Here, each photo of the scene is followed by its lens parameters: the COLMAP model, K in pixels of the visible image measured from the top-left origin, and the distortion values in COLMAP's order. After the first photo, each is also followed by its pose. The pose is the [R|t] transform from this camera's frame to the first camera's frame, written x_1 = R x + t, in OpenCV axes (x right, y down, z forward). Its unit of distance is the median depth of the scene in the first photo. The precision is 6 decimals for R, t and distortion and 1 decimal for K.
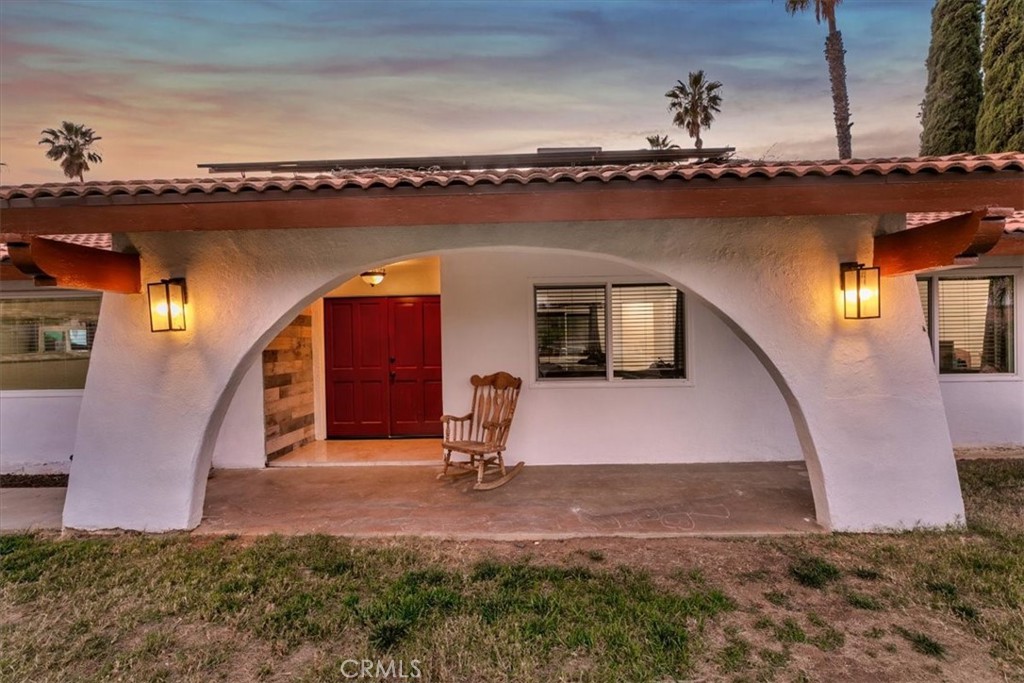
lens RADIAL K [[481.3, 0, 507.4], [0, 481.3, 342.1], [0, 0, 1]] dist [0.000347, 0.000088]
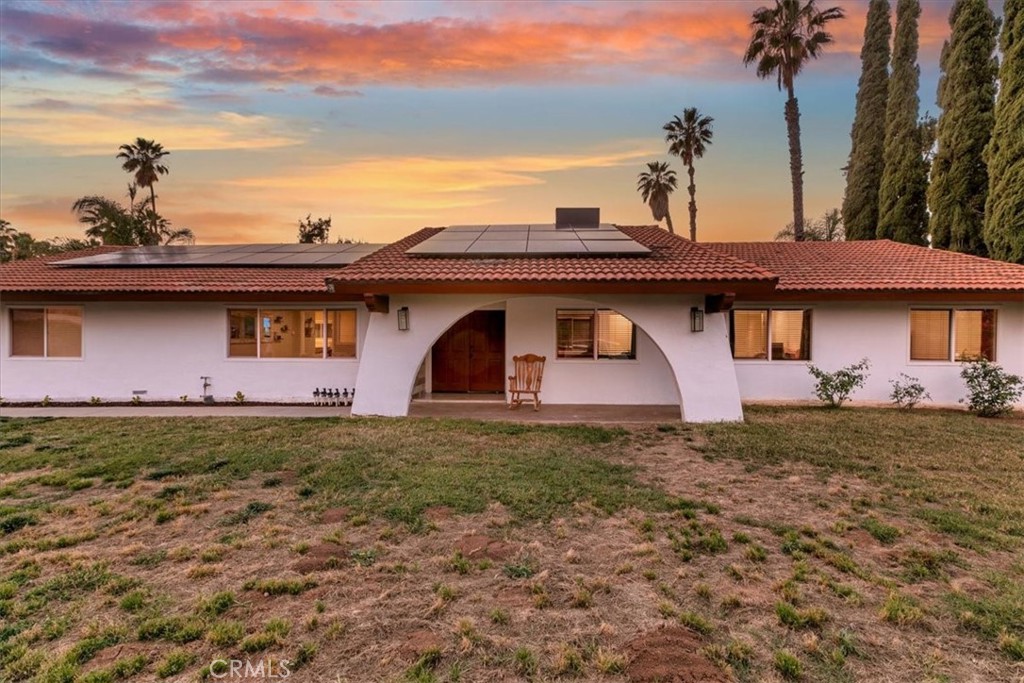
lens RADIAL K [[473.8, 0, 499.8], [0, 473.8, 342.1], [0, 0, 1]] dist [0.003234, 0.000451]
pose [[0.999328, 0.022733, -0.028752, -0.034190], [-0.022531, 0.999719, 0.007347, 0.001310], [0.028911, -0.006694, 0.999560, -0.266974]]
